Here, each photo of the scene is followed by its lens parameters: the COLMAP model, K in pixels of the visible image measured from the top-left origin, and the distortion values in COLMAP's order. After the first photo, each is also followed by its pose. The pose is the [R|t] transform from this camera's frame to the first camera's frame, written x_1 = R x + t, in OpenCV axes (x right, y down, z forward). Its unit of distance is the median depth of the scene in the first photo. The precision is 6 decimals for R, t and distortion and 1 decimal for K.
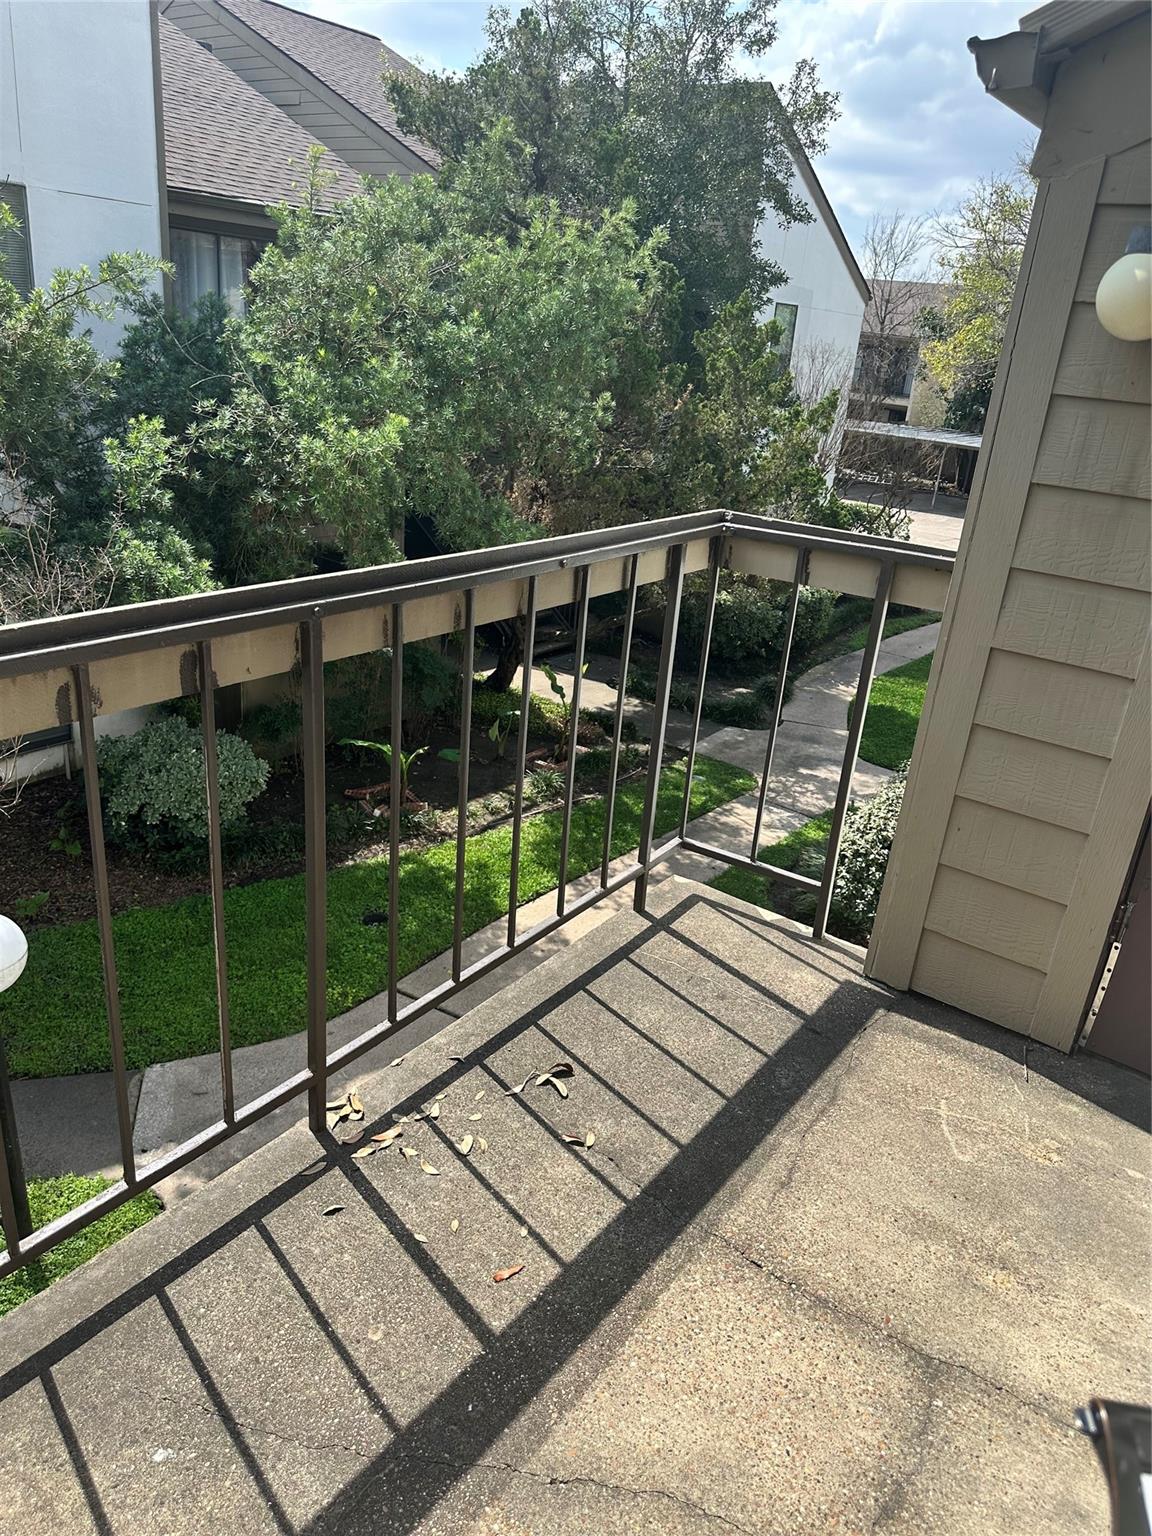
lens RADIAL K [[1574.9, 0, 481.2], [0, 1574.9, 962.0], [0, 0, 1]] dist [0.167167, -0.294307]
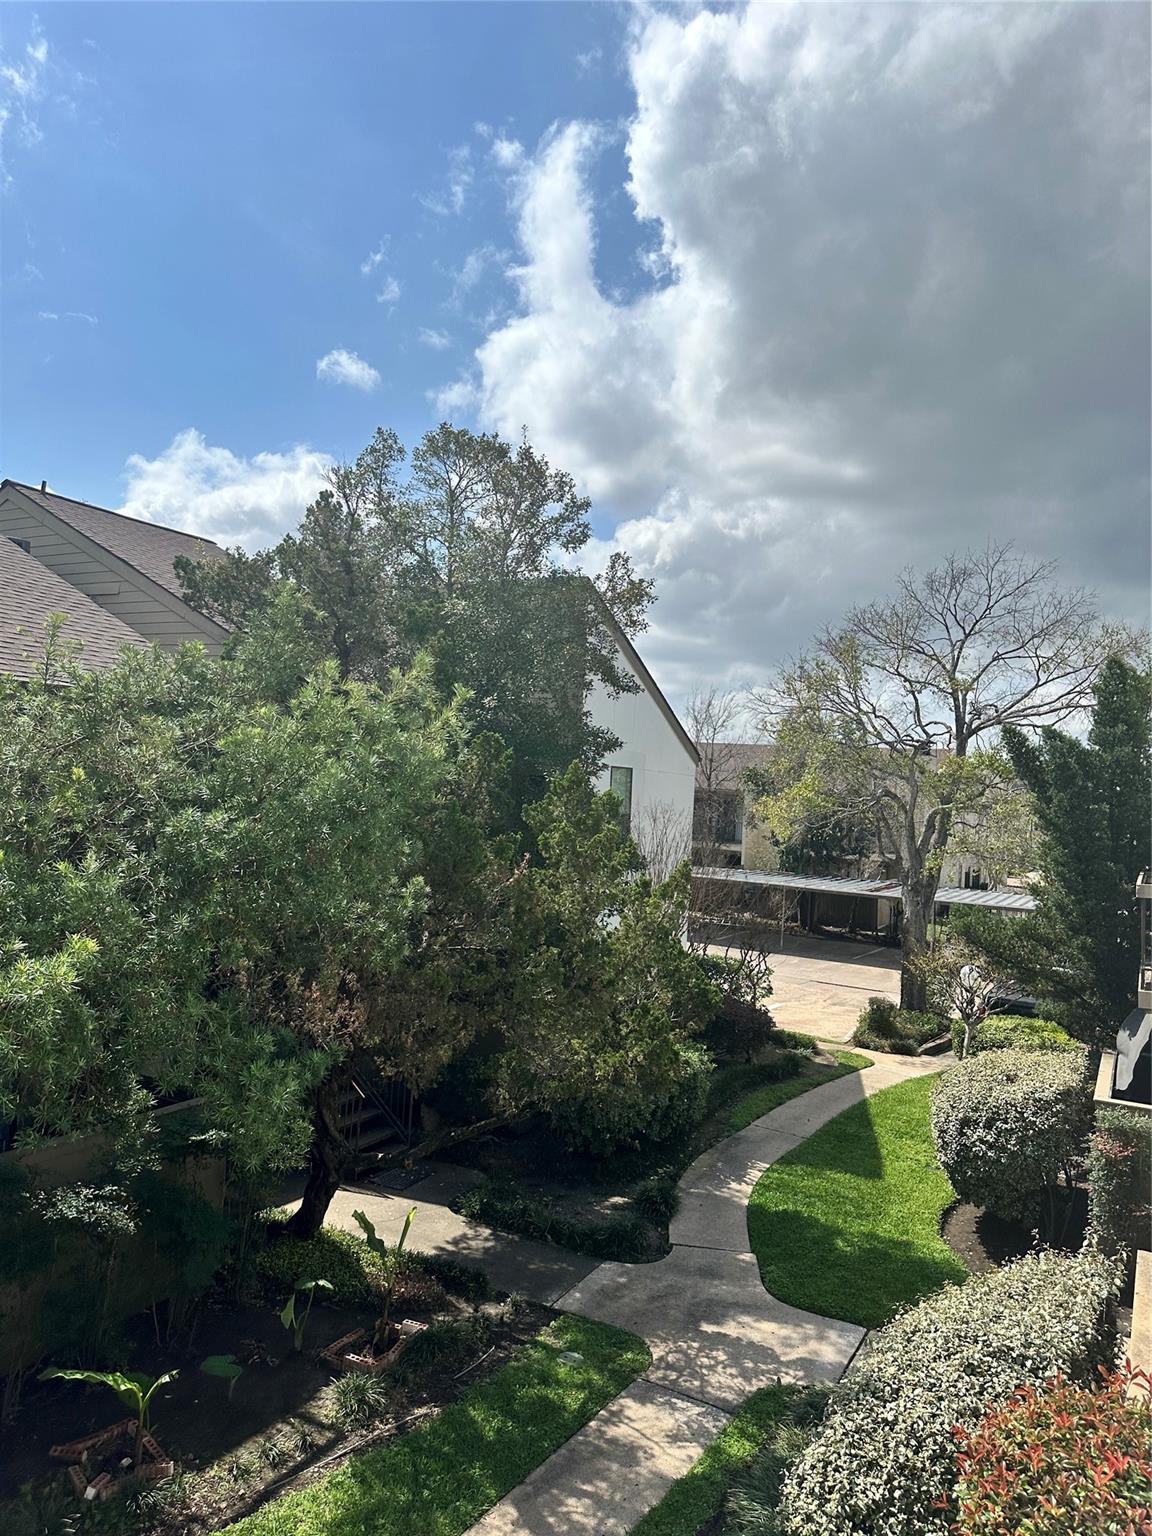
lens RADIAL K [[1139.5, 0, 576.0], [0, 1139.5, 768.0], [0, 0, 1]] dist [0.089263, -0.076470]
pose [[0.989534, -0.026682, 0.141812, 0.067354], [0.077371, 0.927655, -0.365336, -0.167245], [-0.121805, 0.372485, 0.920010, 0.387730]]
